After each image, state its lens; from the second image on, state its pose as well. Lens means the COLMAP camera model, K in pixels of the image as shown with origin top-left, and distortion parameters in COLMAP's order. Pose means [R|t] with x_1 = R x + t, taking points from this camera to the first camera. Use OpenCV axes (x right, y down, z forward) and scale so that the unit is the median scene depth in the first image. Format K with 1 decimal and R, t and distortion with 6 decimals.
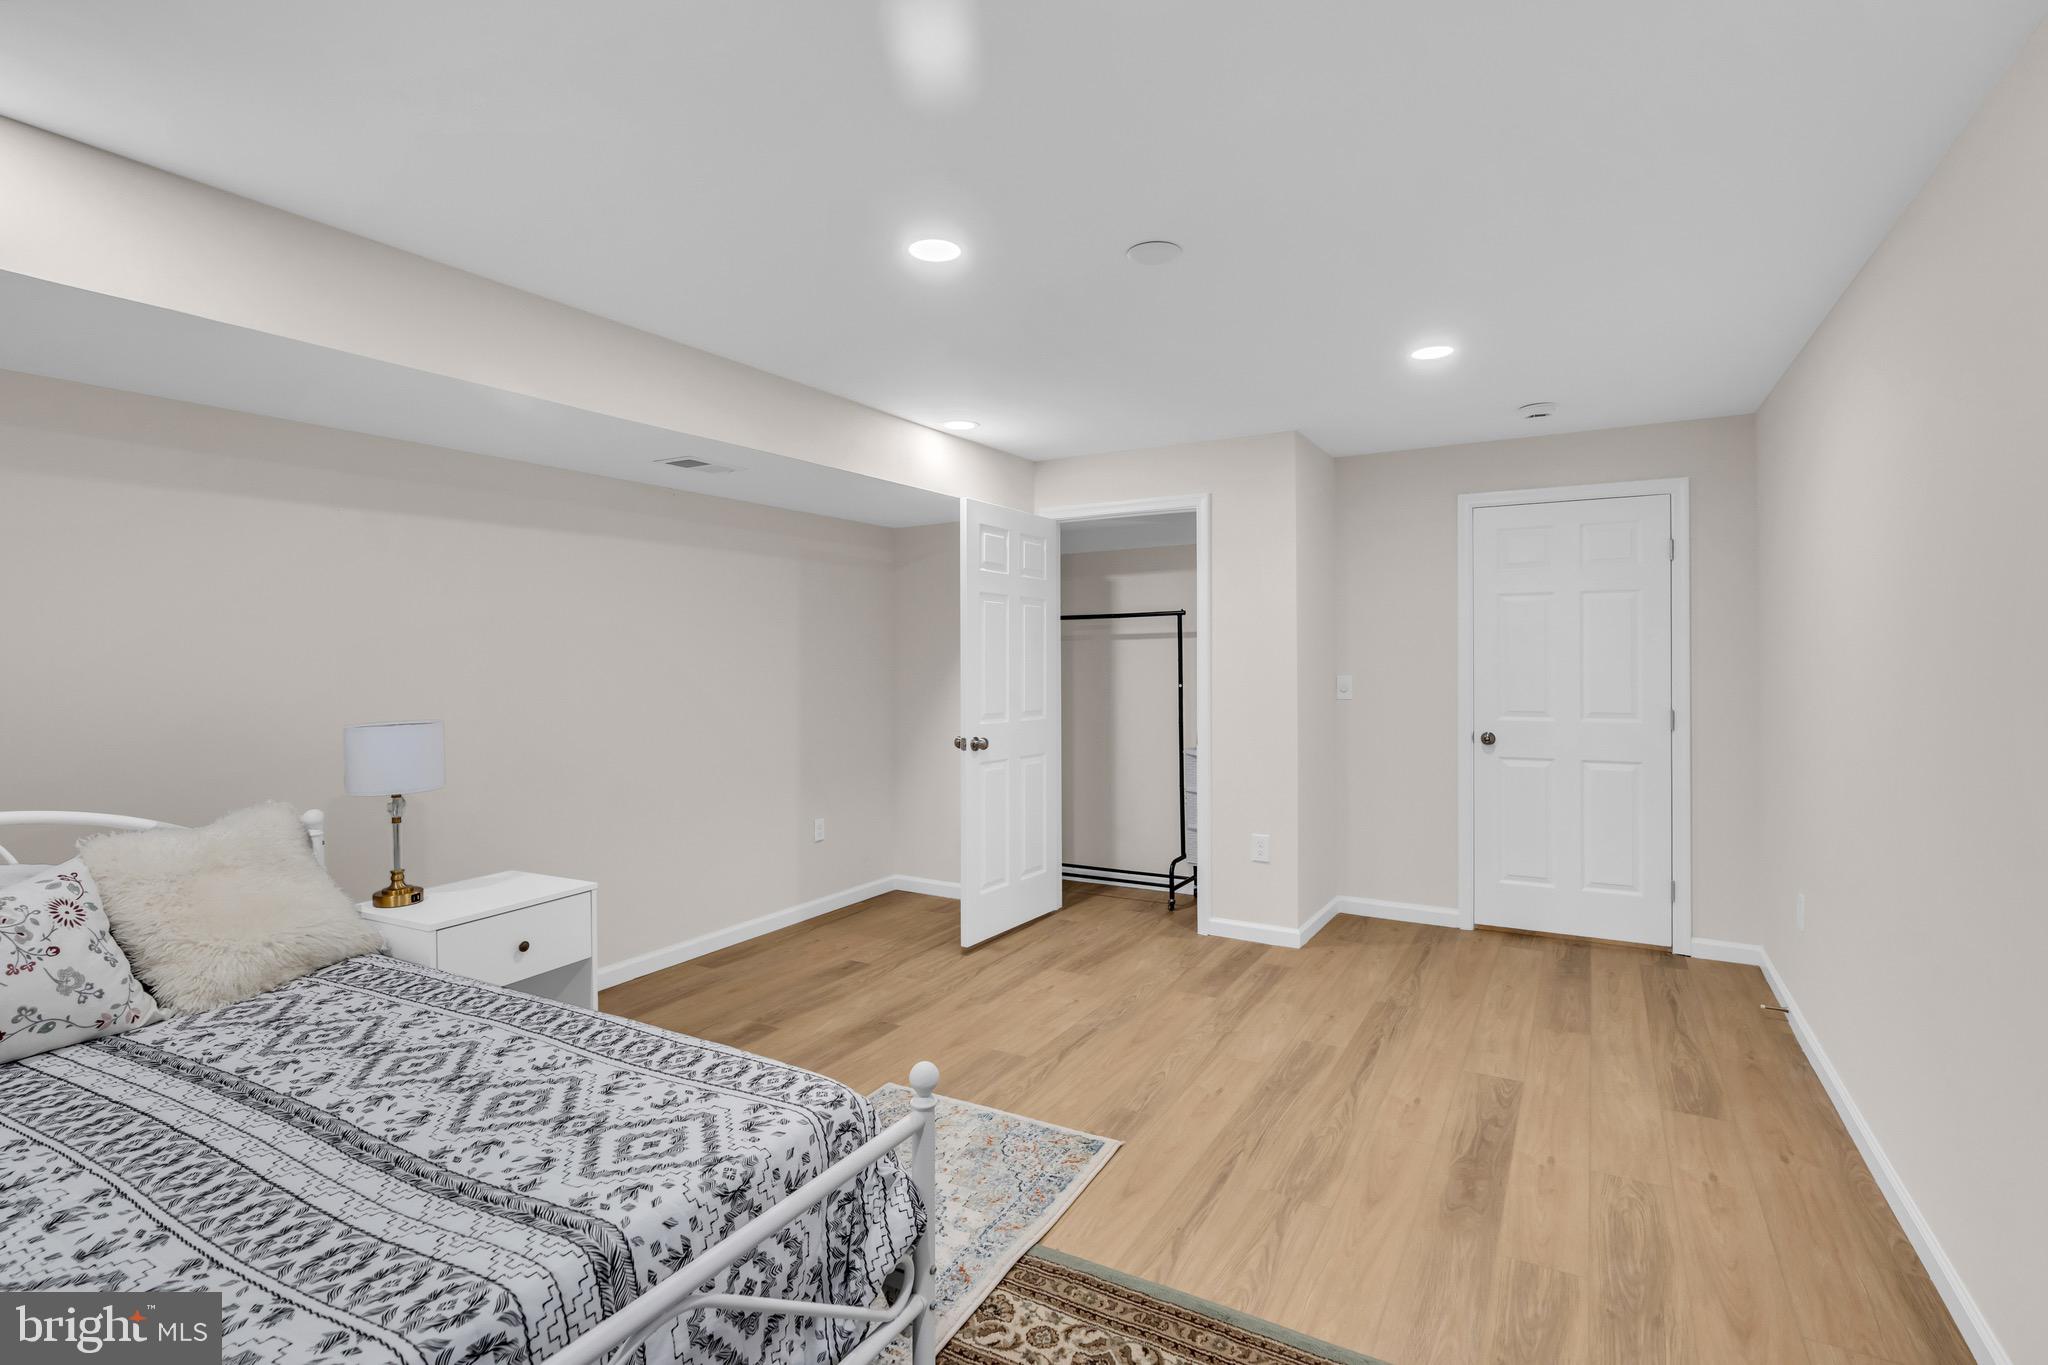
lens RADIAL K [[925.1, 0, 1018.7], [0, 925.1, 691.1], [0, 0, 1]] dist [-0.011979, 0.004698]
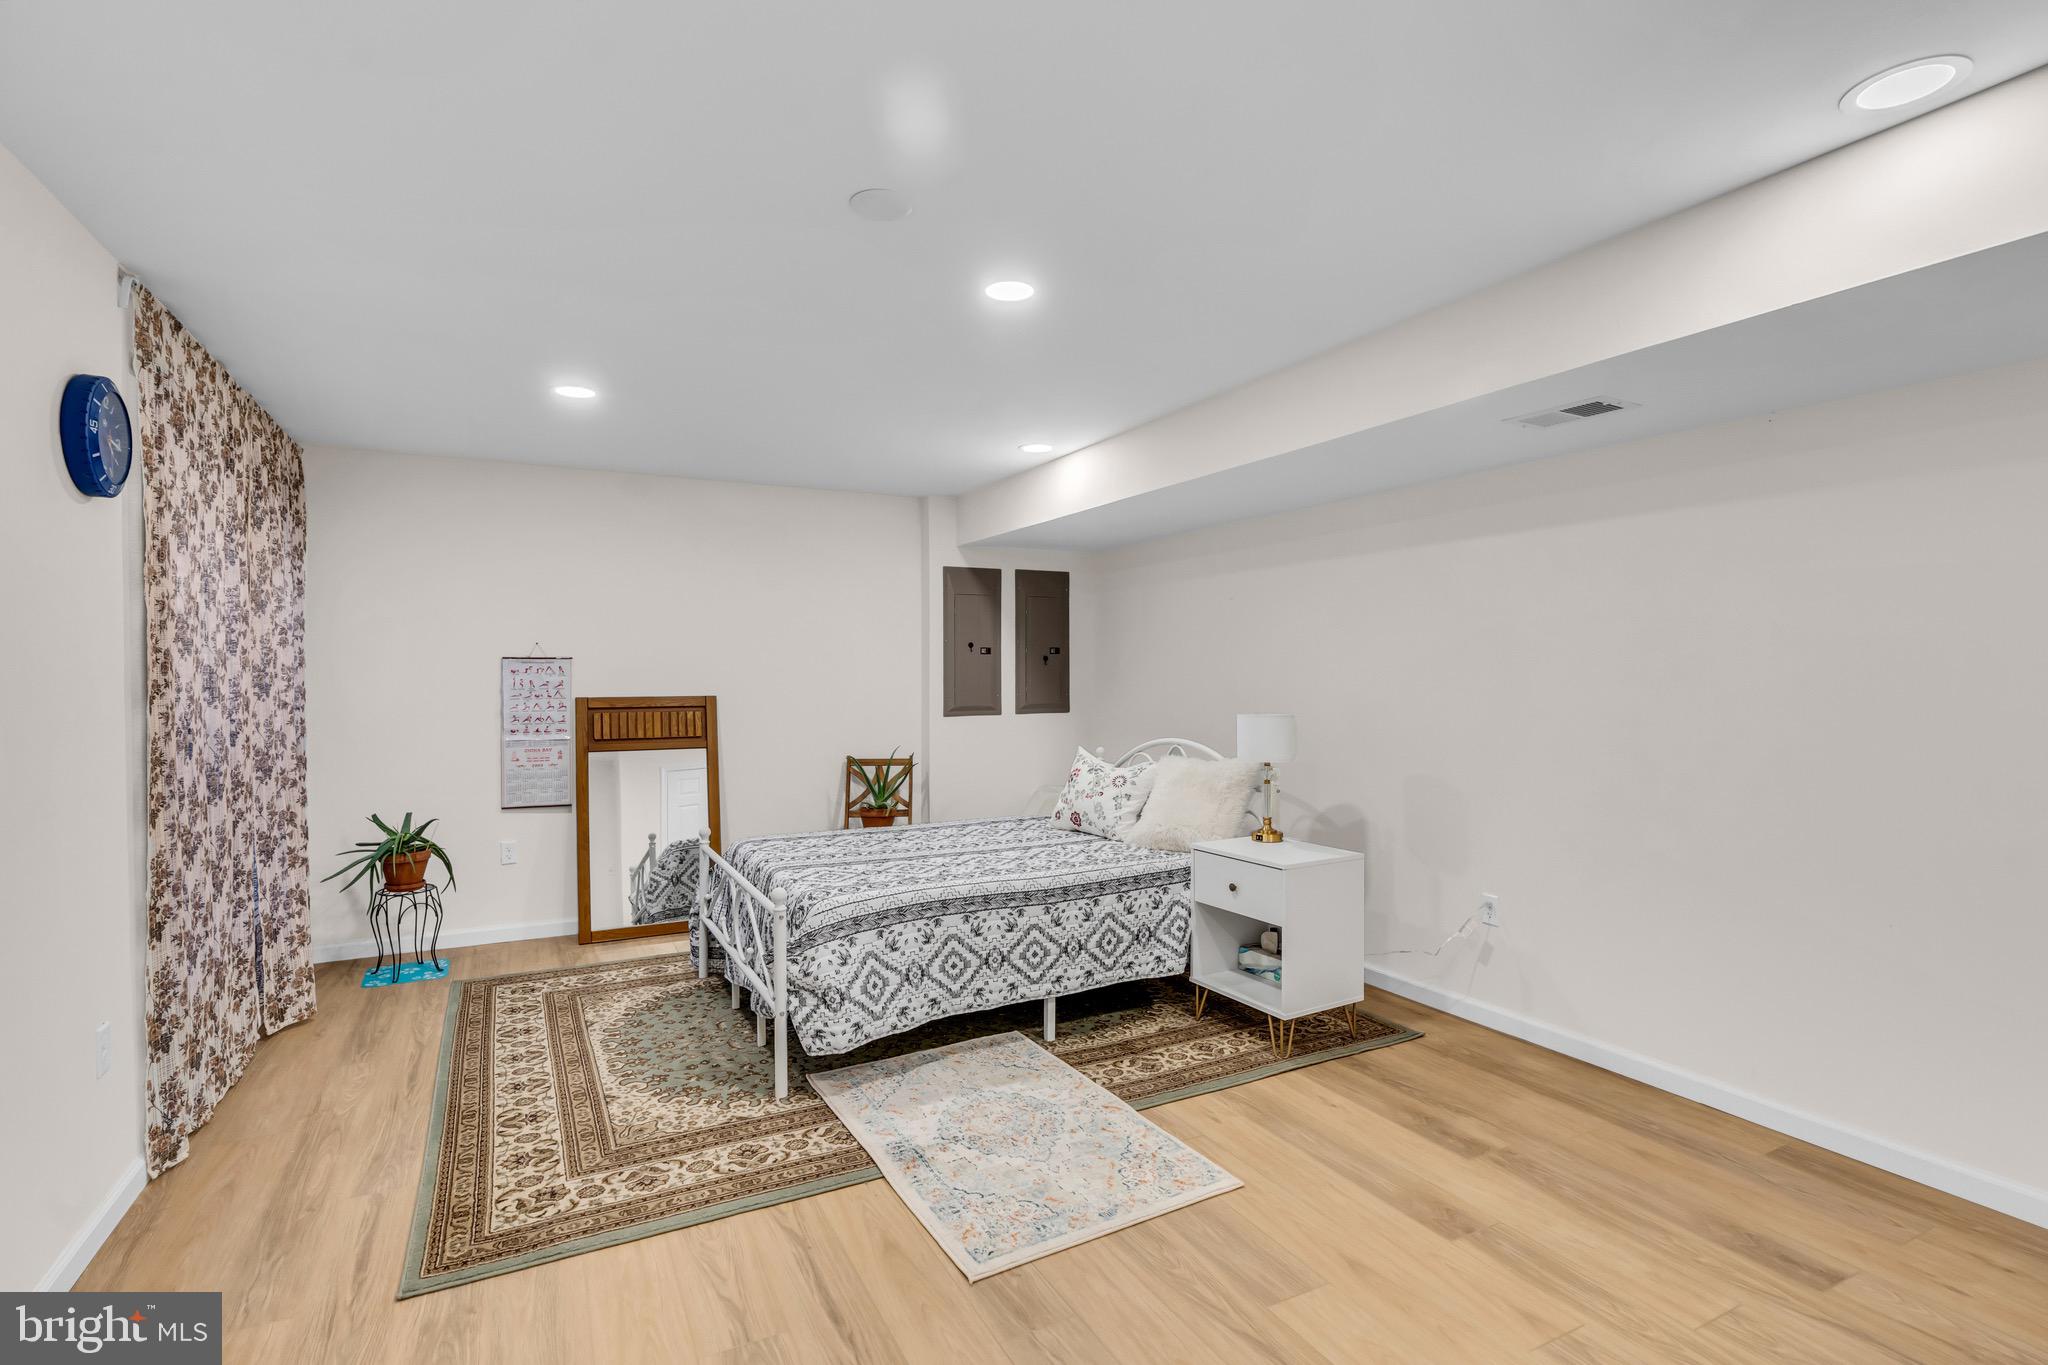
lens RADIAL K [[925.1, 0, 1018.7], [0, 925.1, 691.1], [0, 0, 1]] dist [-0.011979, 0.004698]
pose [[-0.497927, 0.026956, -0.866800, 0.750172], [-0.026392, 0.998583, 0.046215, -0.054827], [0.866817, 0.045888, -0.496510, 1.376881]]
